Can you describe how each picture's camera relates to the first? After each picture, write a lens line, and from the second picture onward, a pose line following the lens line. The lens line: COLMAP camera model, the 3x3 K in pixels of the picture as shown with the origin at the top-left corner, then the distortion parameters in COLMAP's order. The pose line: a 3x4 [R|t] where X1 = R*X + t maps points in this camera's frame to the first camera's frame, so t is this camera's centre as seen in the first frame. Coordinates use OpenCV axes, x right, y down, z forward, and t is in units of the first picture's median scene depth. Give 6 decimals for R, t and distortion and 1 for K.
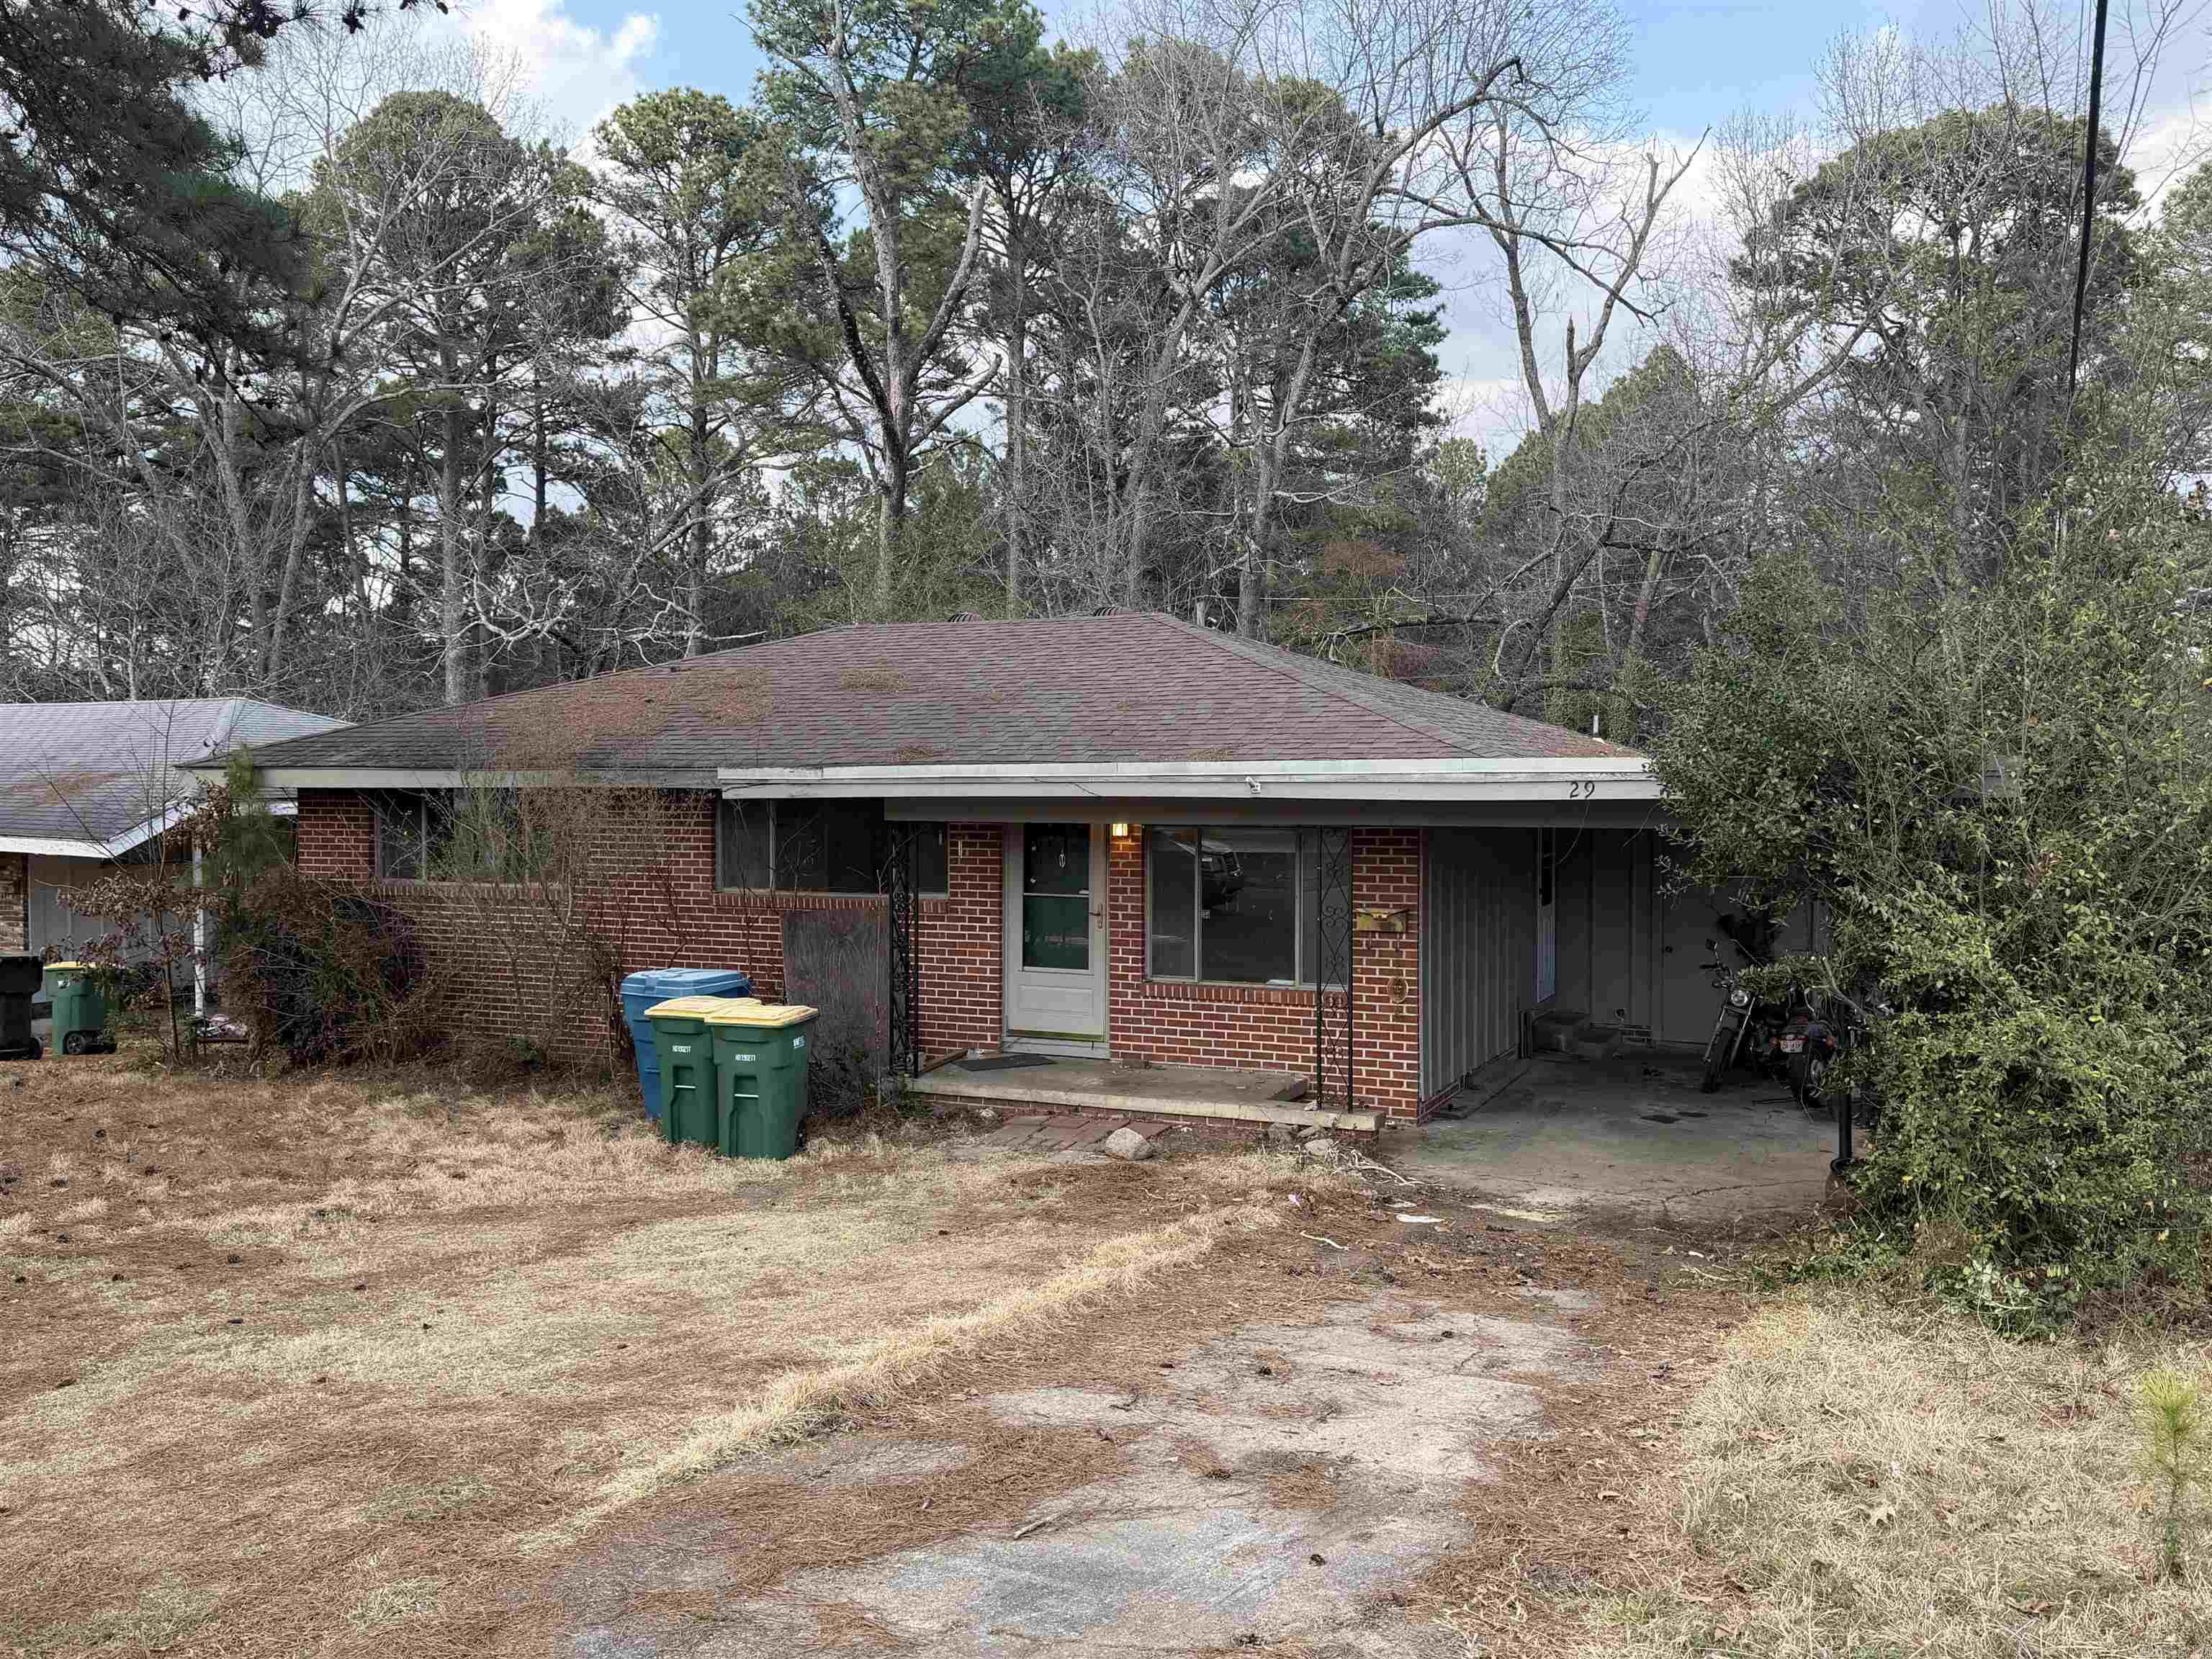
lens RADIAL K [[1833.9, 0, 1106.0], [0, 1833.9, 829.5], [0, 0, 1]] dist [0.116009, -0.201273]
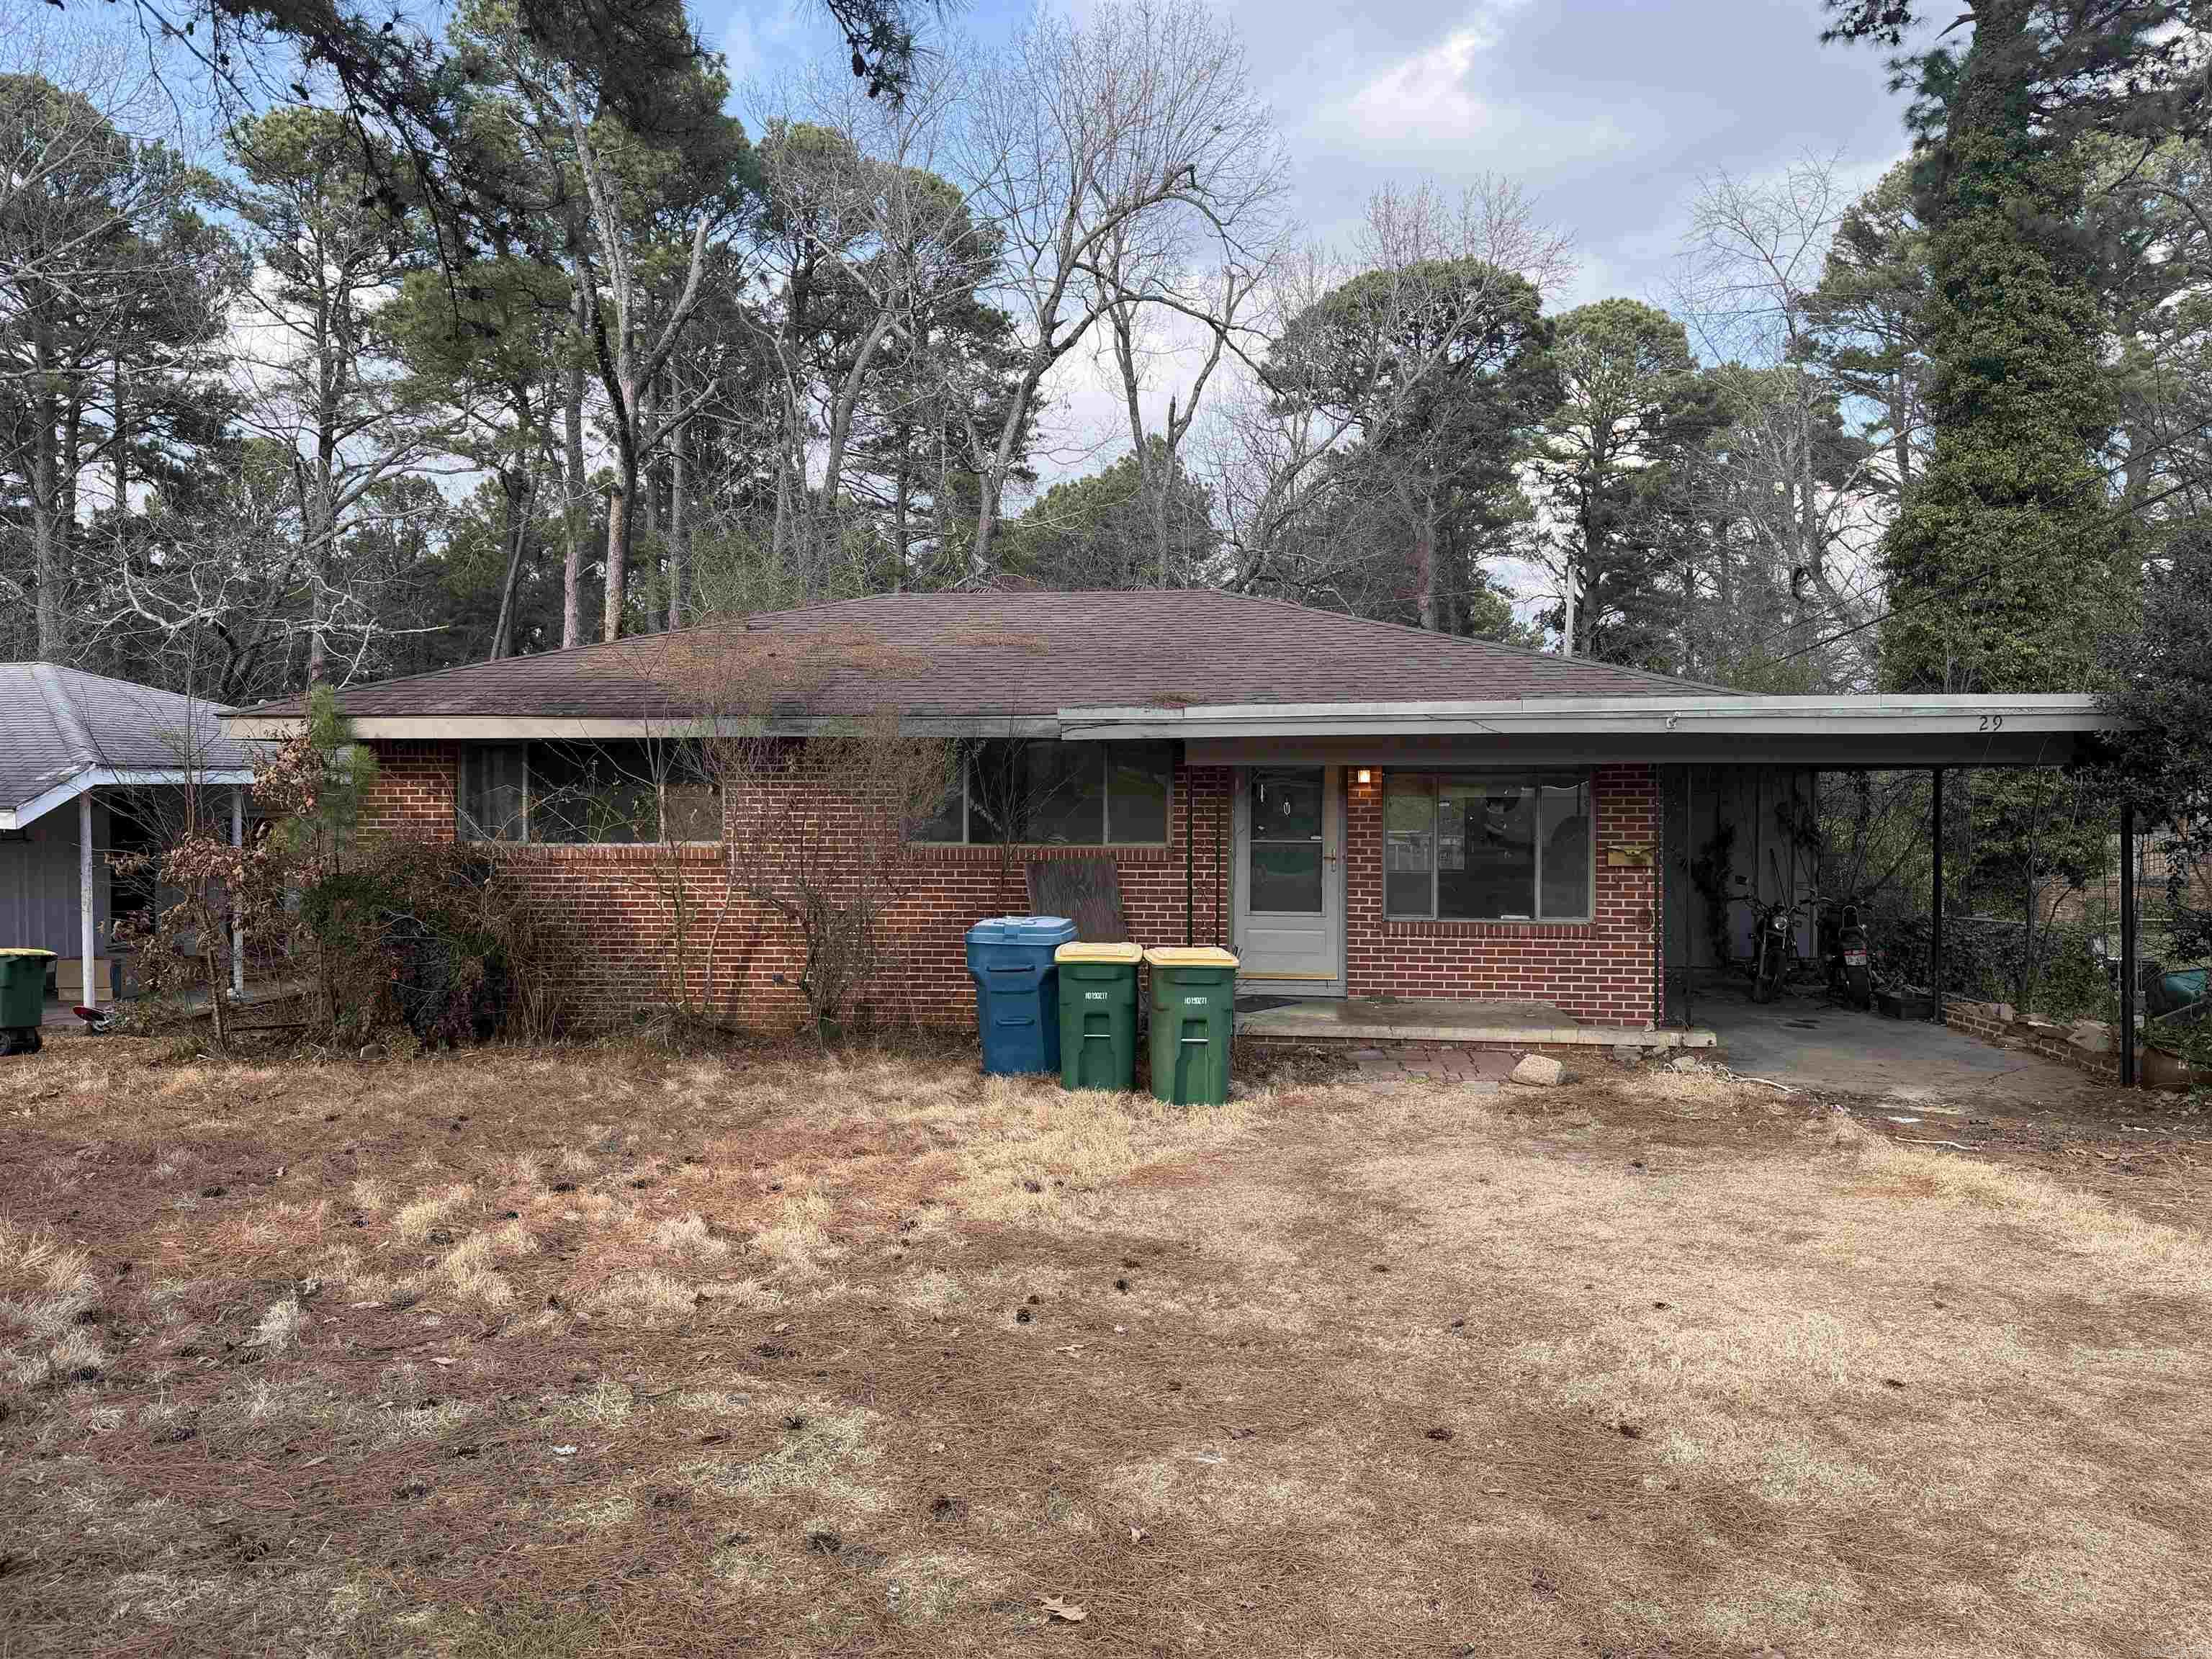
lens RADIAL K [[1519.4, 0, 1085.6], [0, 1519.4, 806.3], [0, 0, 1]] dist [0.122907, -0.181629]
pose [[0.947423, -0.004154, 0.319956, -0.416233], [0.009063, 0.999863, -0.013856, 0.027220], [-0.319855, 0.016027, 0.947331, 0.220137]]
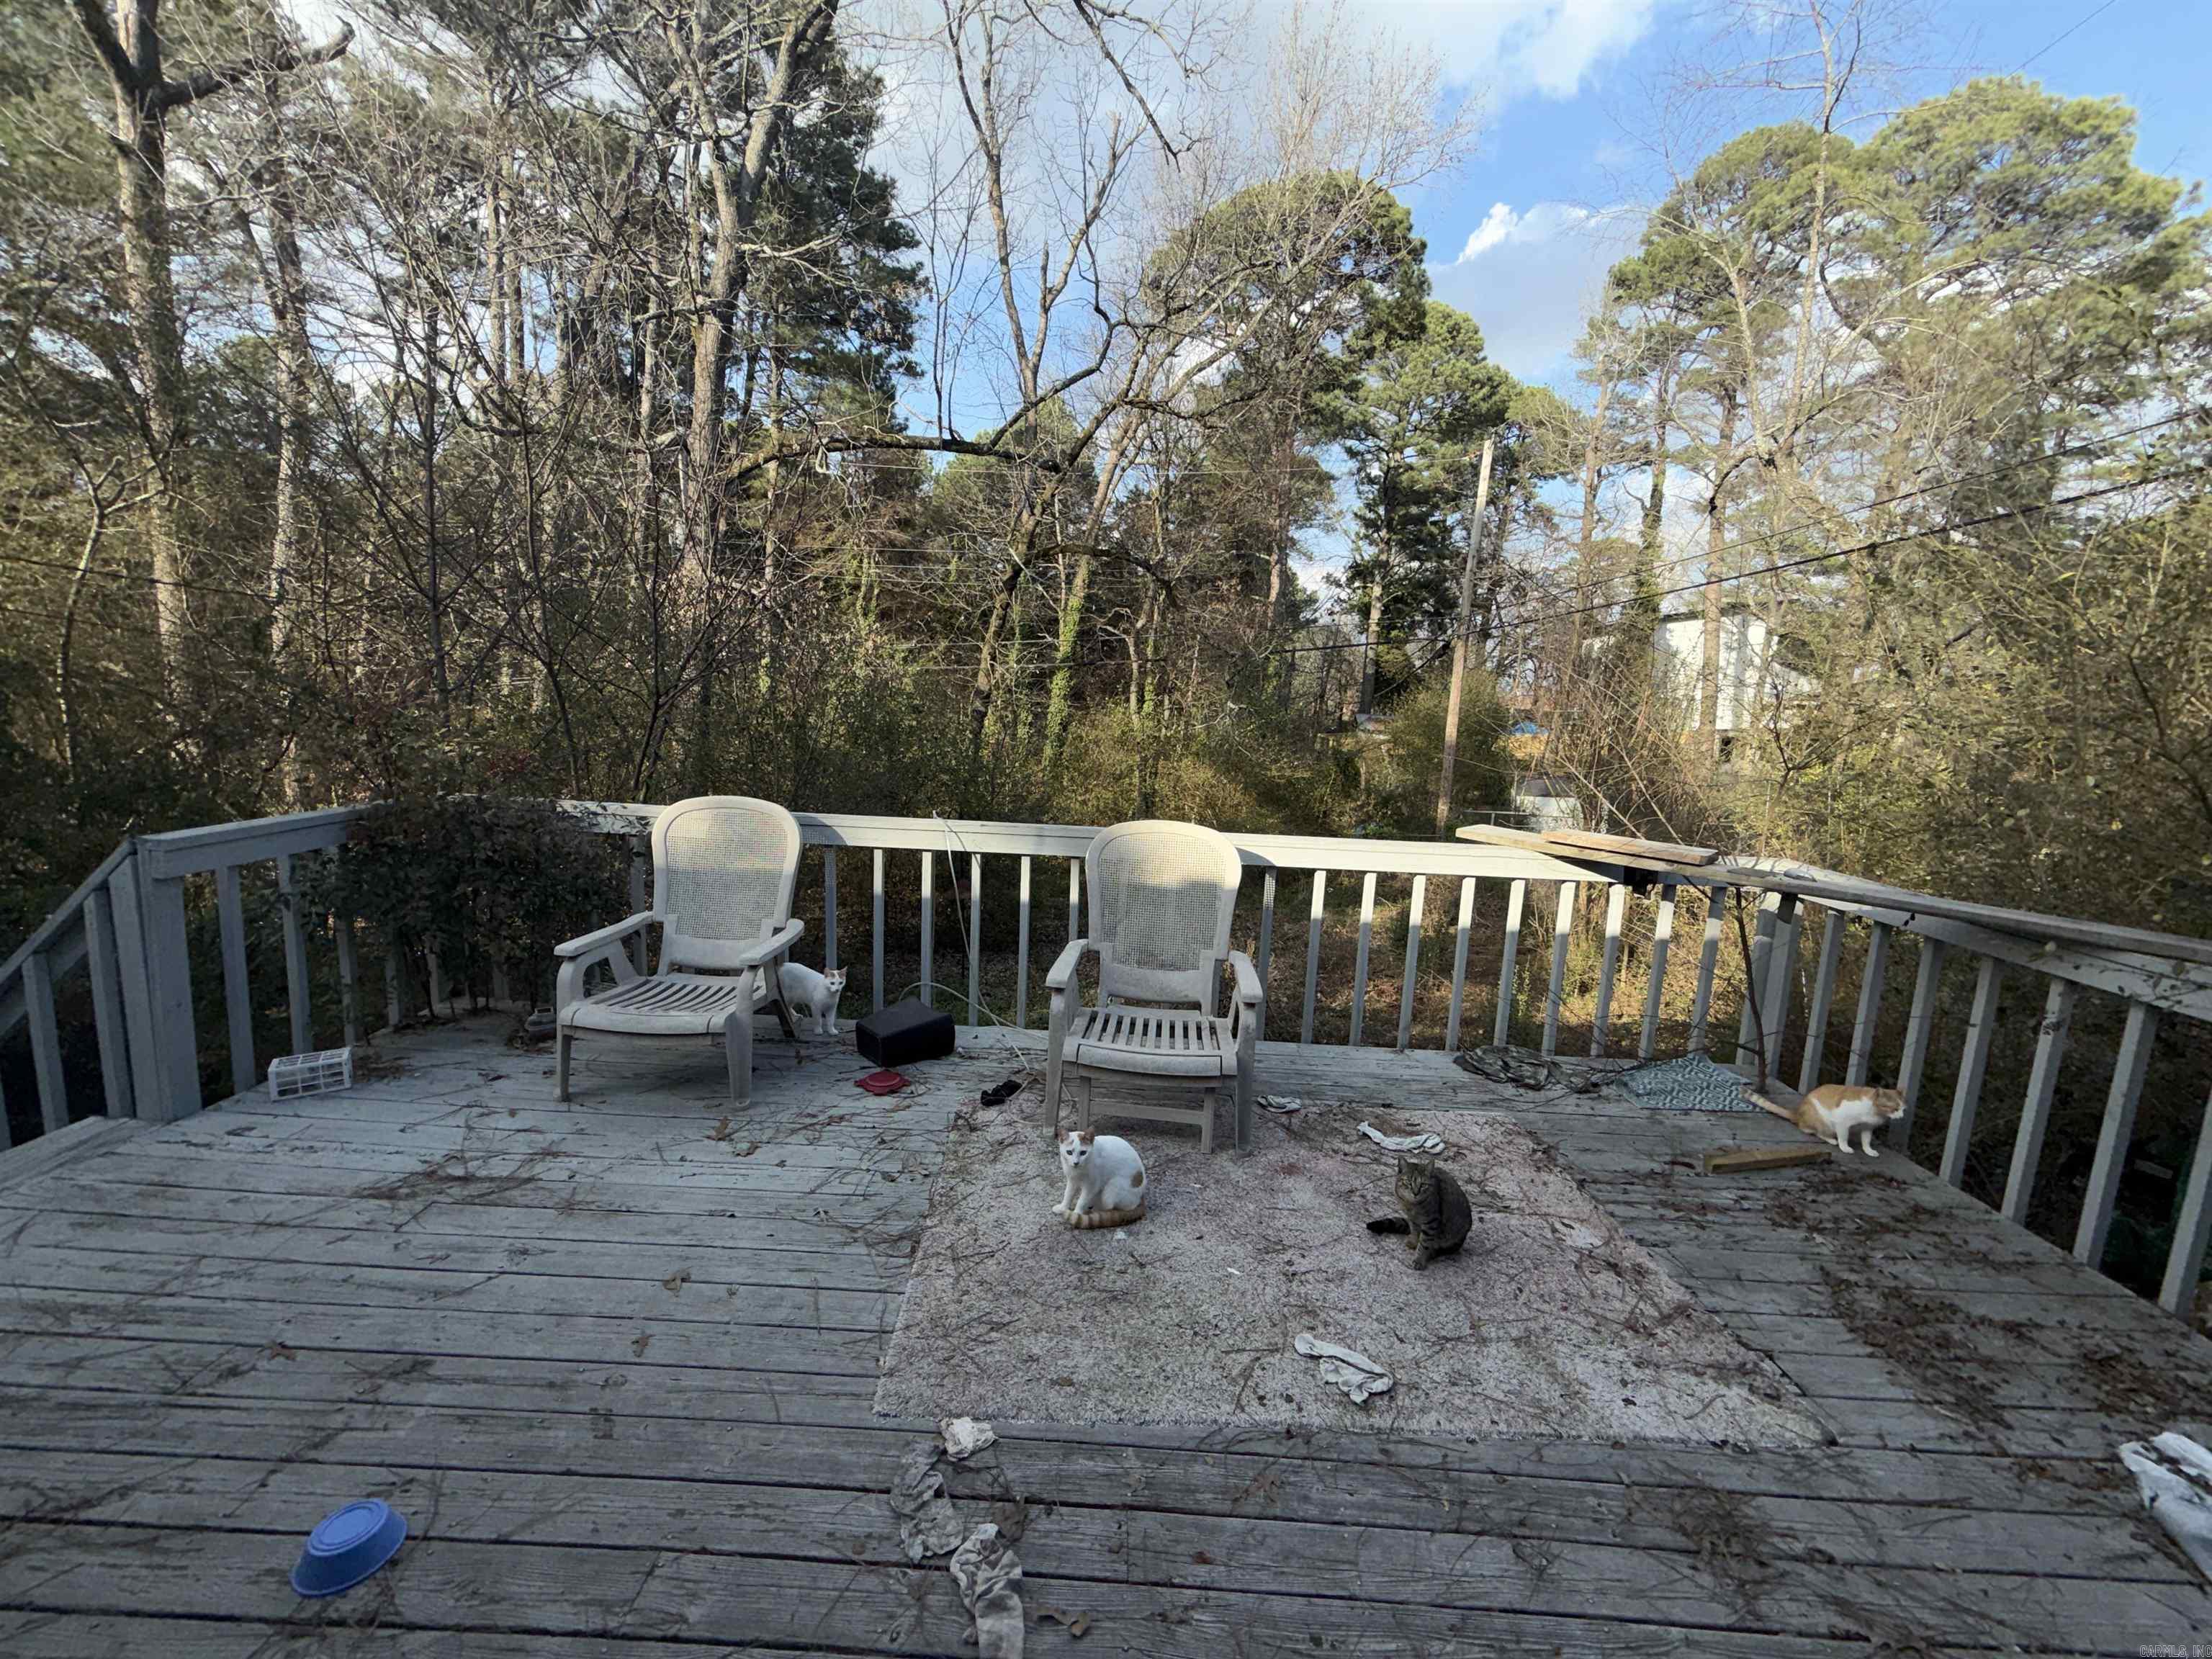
lens RADIAL K [[879.3, 0, 1107.5], [0, 879.3, 833.3], [0, 0, 1]] dist [0.000989, -0.000077]
pose [[0.909830, -0.017920, 0.414593, 0.188481], [-0.042383, 0.989830, 0.135794, 0.004288], [-0.412810, -0.141121, 0.899818, 1.499499]]
